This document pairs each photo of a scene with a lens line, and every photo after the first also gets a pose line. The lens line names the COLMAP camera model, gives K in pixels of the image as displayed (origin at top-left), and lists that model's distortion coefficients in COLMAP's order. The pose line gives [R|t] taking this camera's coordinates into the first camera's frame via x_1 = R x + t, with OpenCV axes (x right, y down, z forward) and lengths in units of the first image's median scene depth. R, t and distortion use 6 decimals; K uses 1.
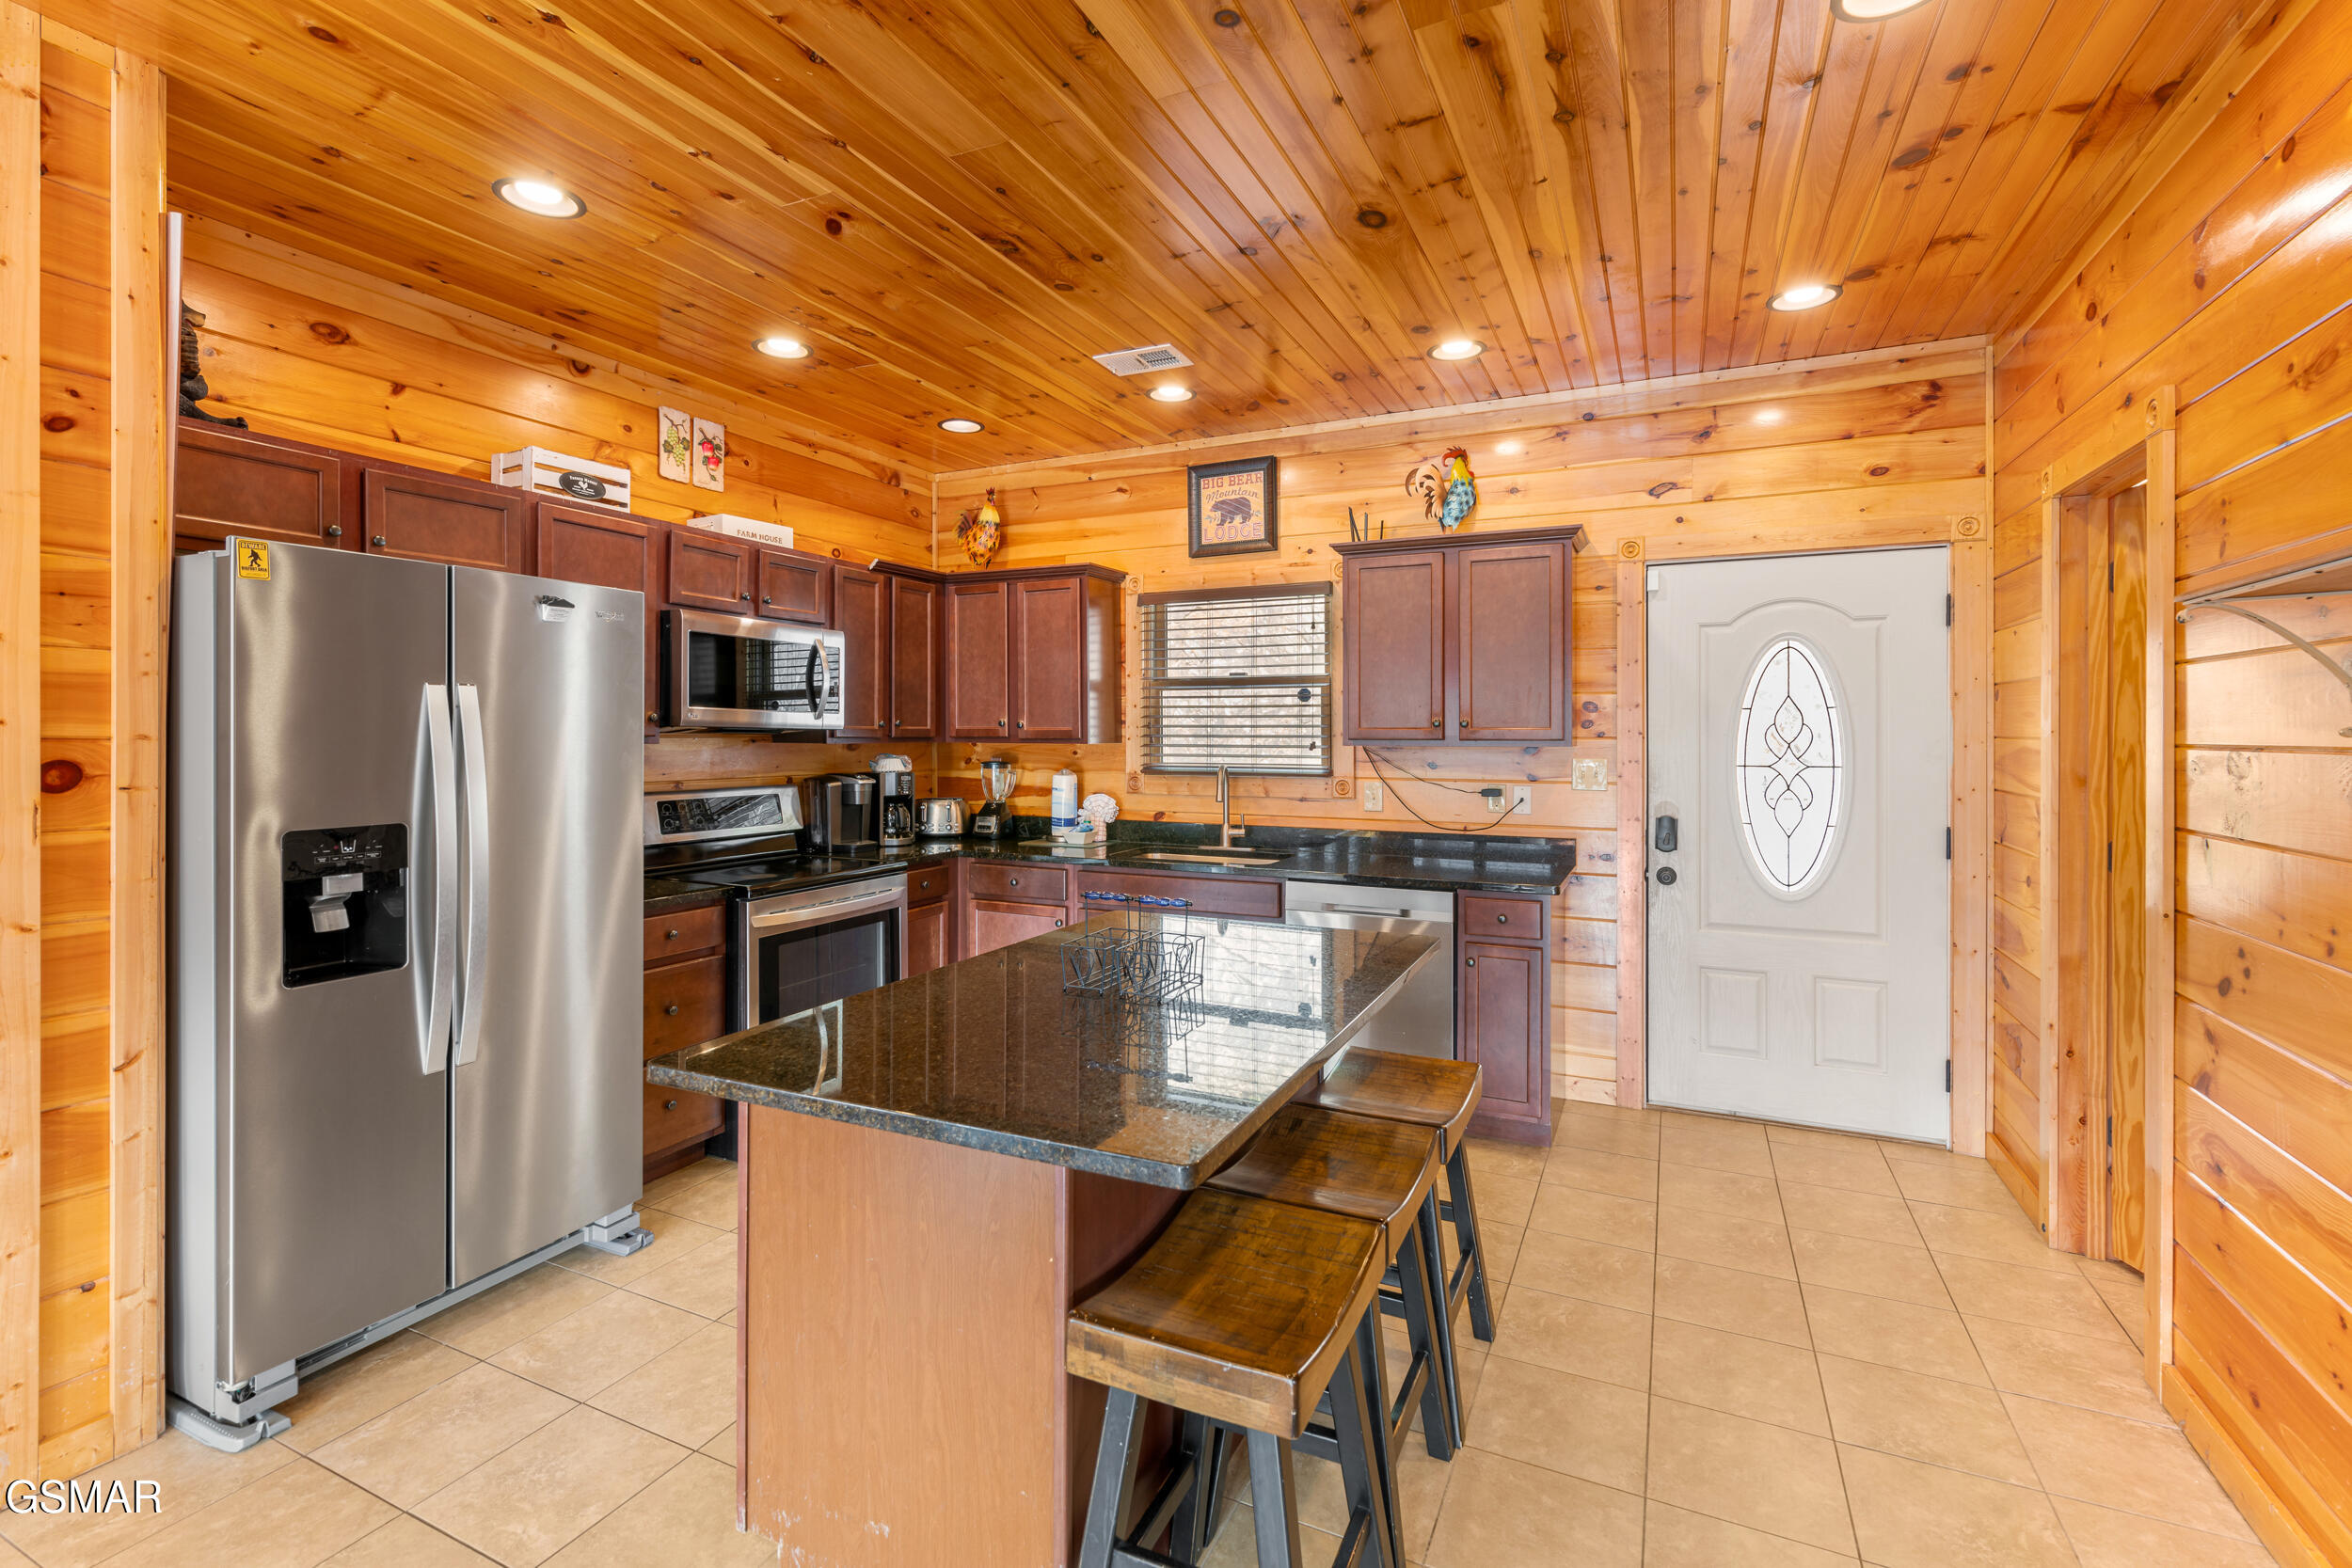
lens RADIAL K [[1020.7, 0, 1176.0], [0, 1020.7, 731.5], [0, 0, 1]] dist [-0.000325, -0.000286]
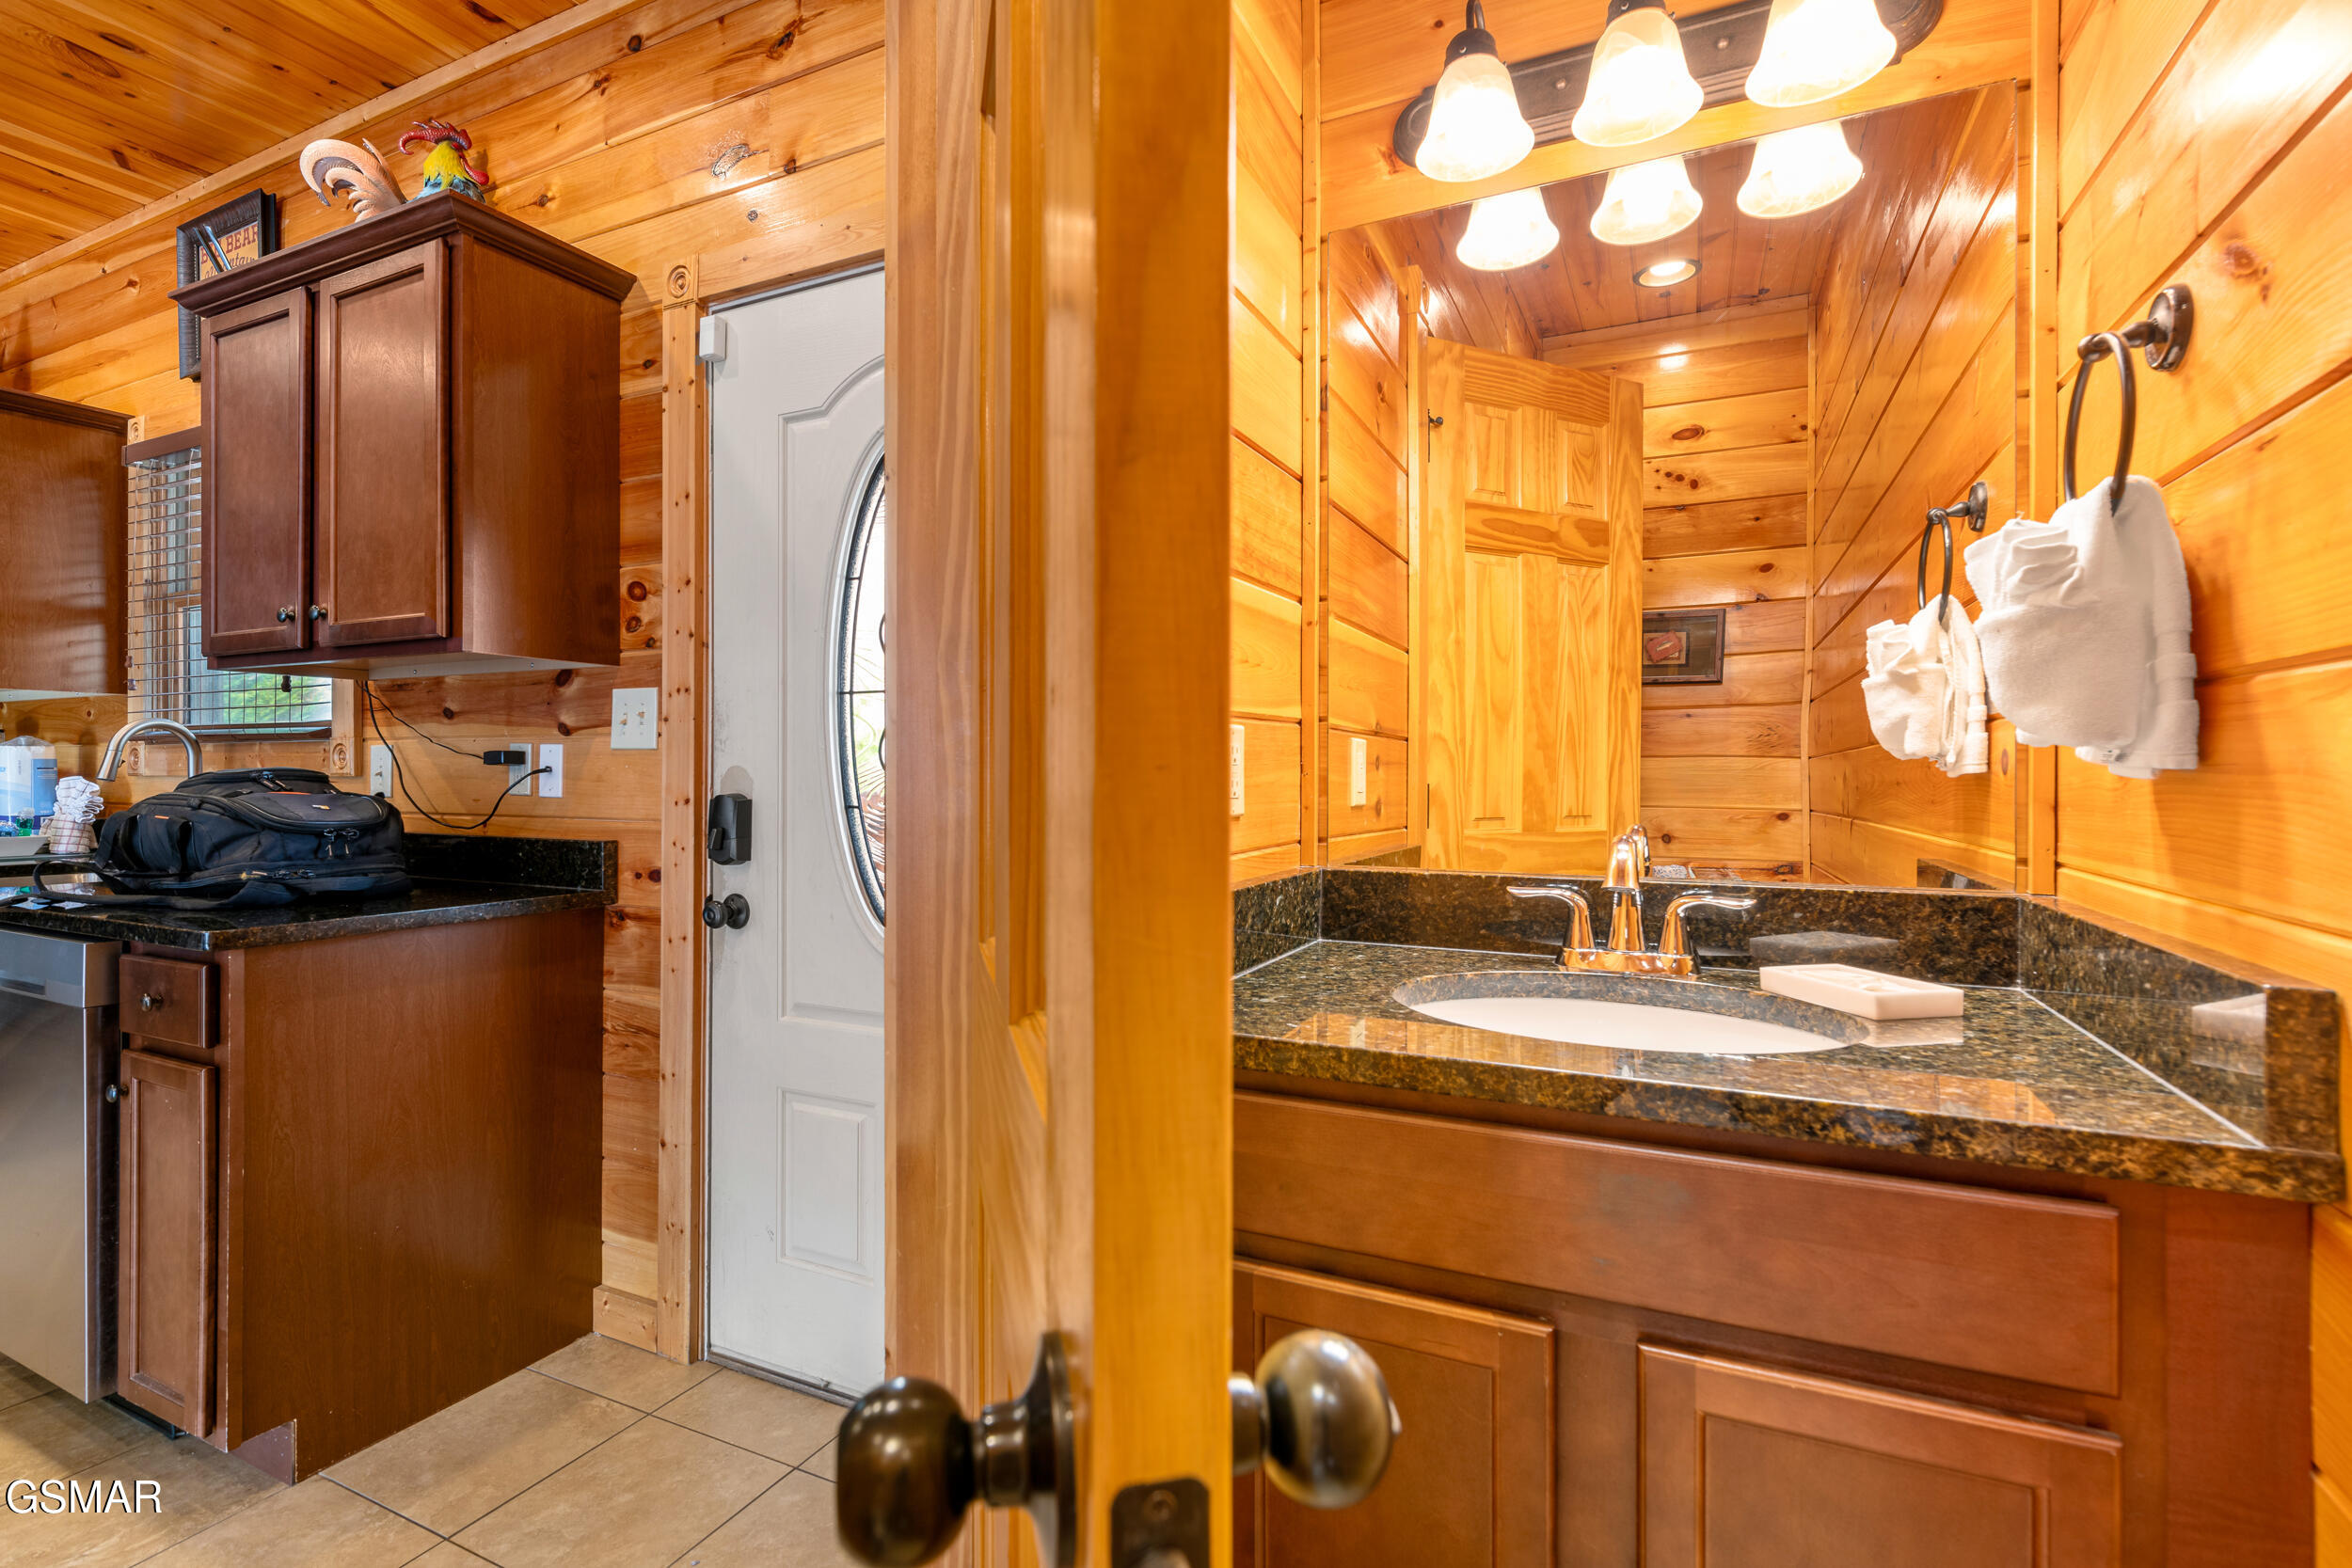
lens RADIAL K [[1024.2, 0, 1169.3], [0, 1024.2, 777.1], [0, 0, 1]] dist [-0.000882, -0.000061]
pose [[0.999493, -0.001556, -0.031814, 0.626189], [0.001714, 0.999986, 0.004946, 0.062560], [0.031806, -0.004998, 0.999482, 0.427976]]
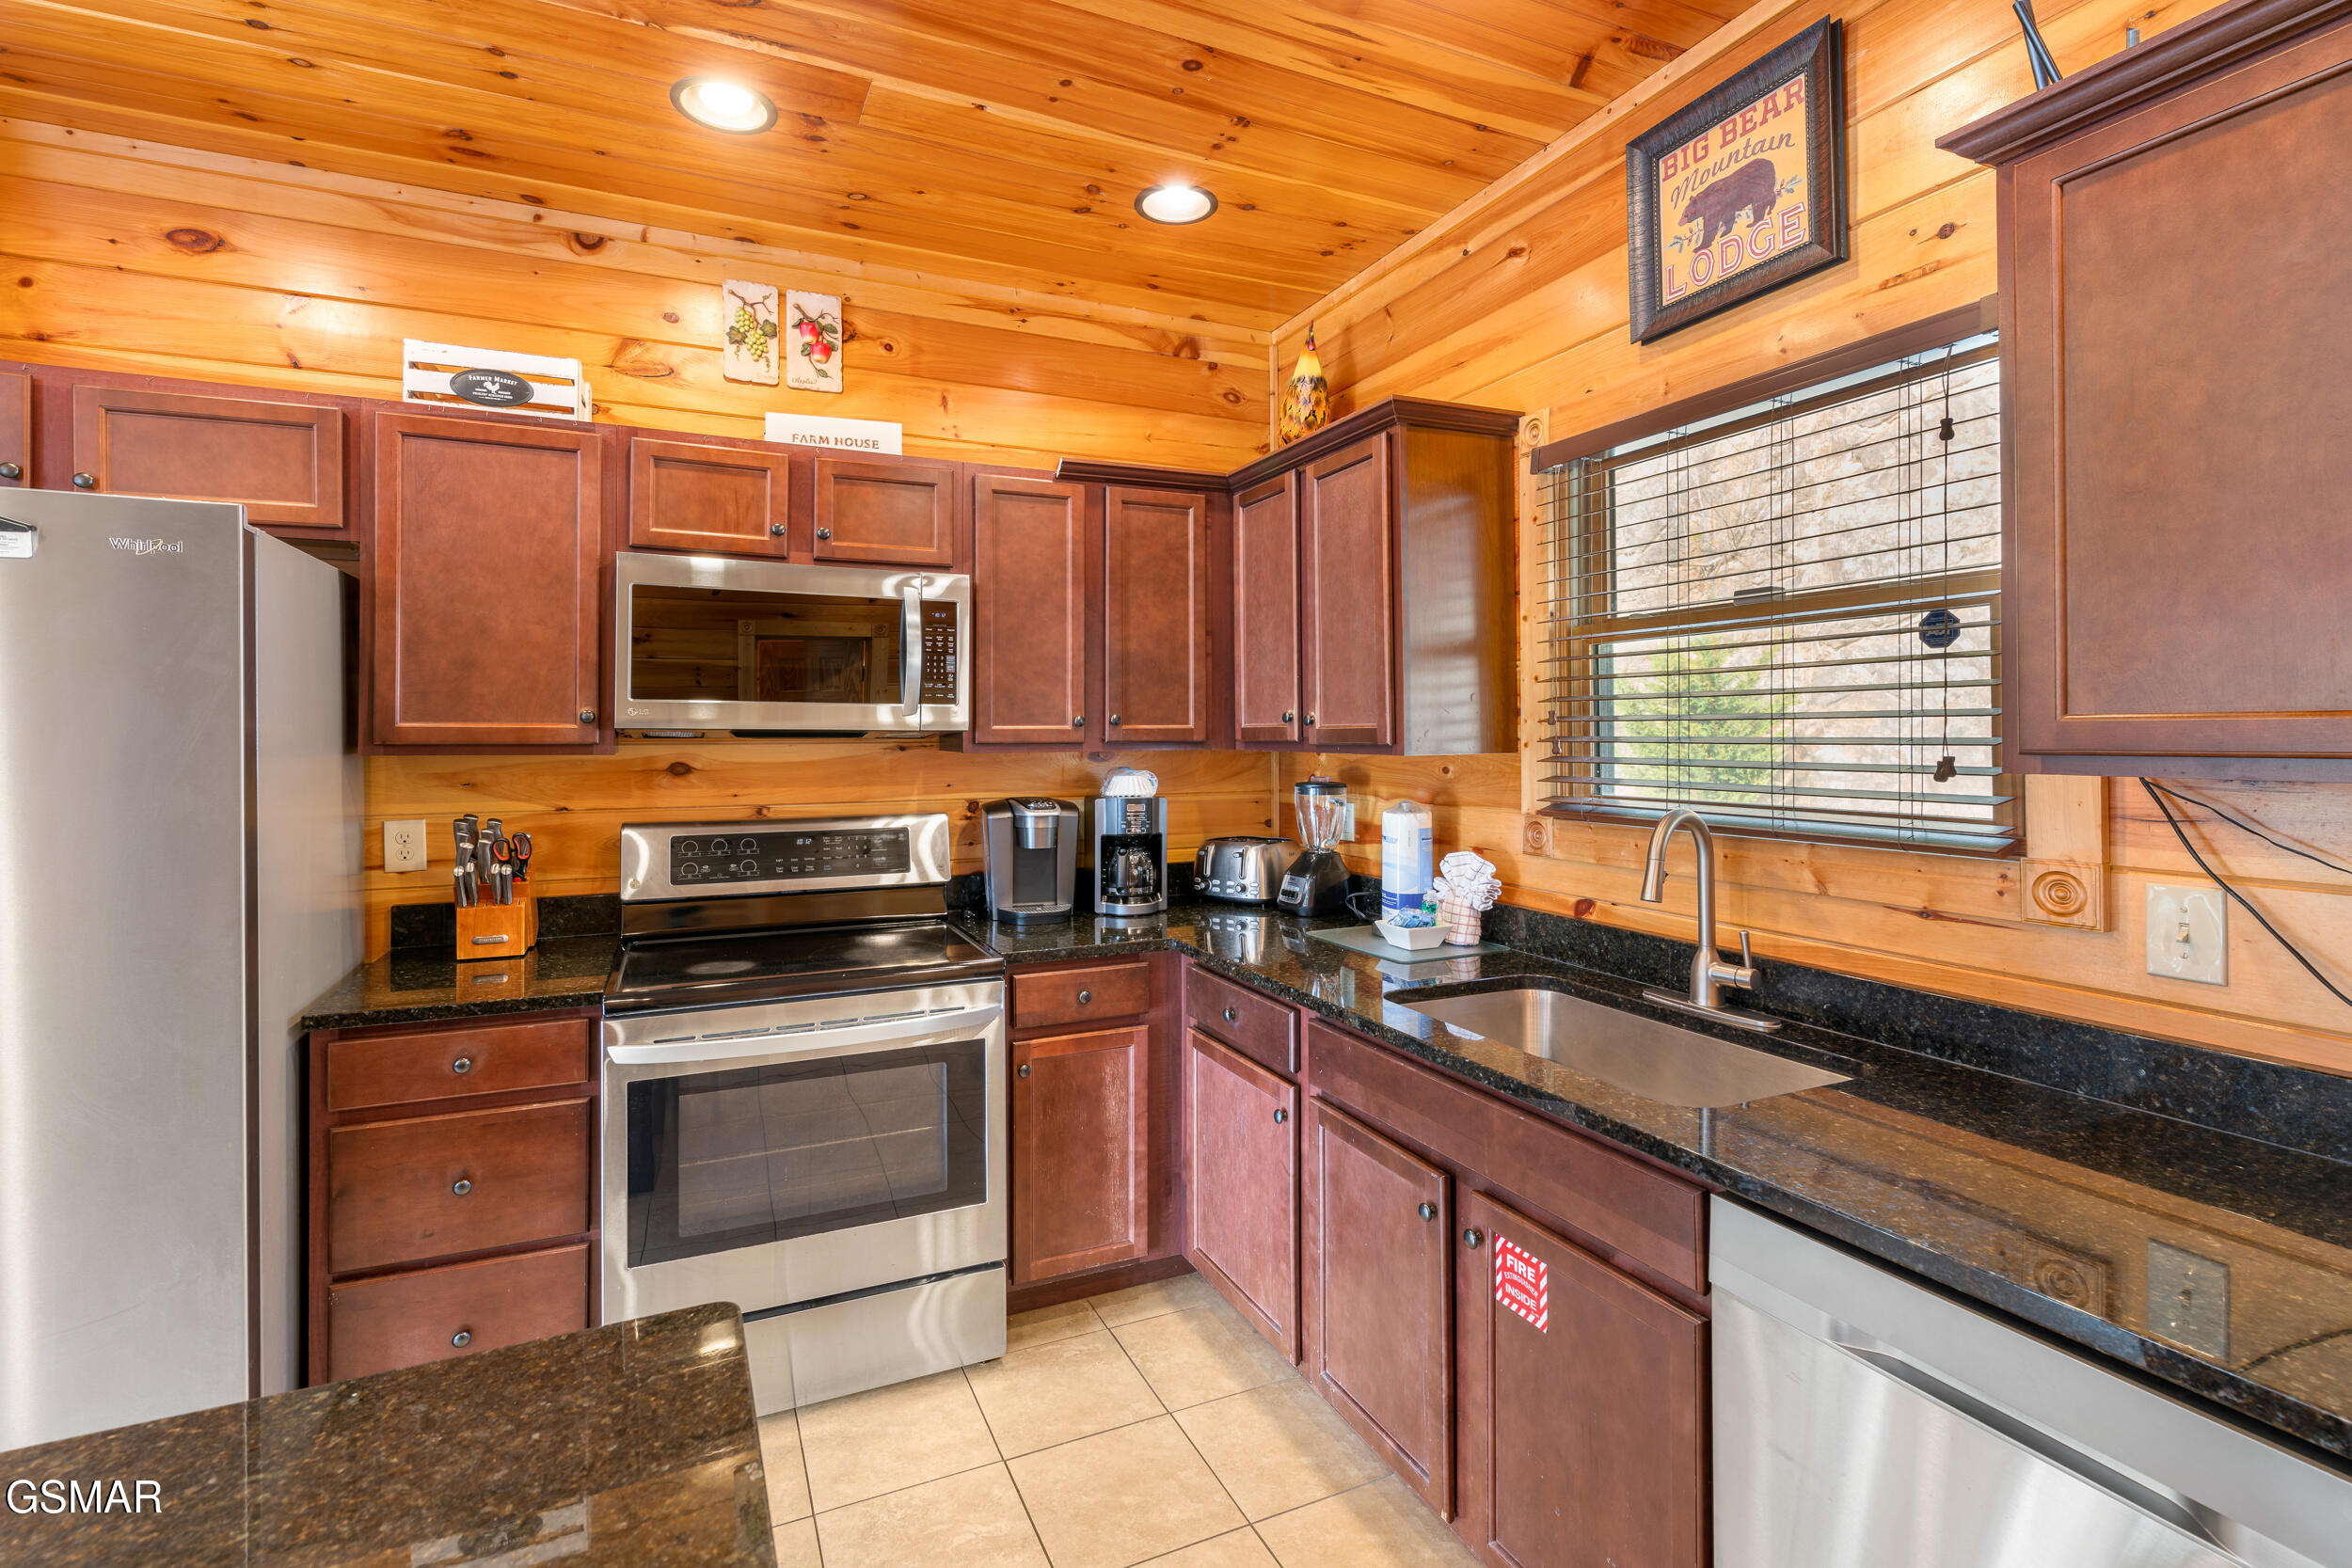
lens RADIAL K [[1020.7, 0, 1176.0], [0, 1020.7, 731.5], [0, 0, 1]] dist [-0.000325, -0.000286]
pose [[0.752243, -0.006373, -0.658855, 0.161346], [0.007590, 0.999971, -0.001007, -0.000269], [0.658842, -0.004244, 0.752270, 0.540608]]
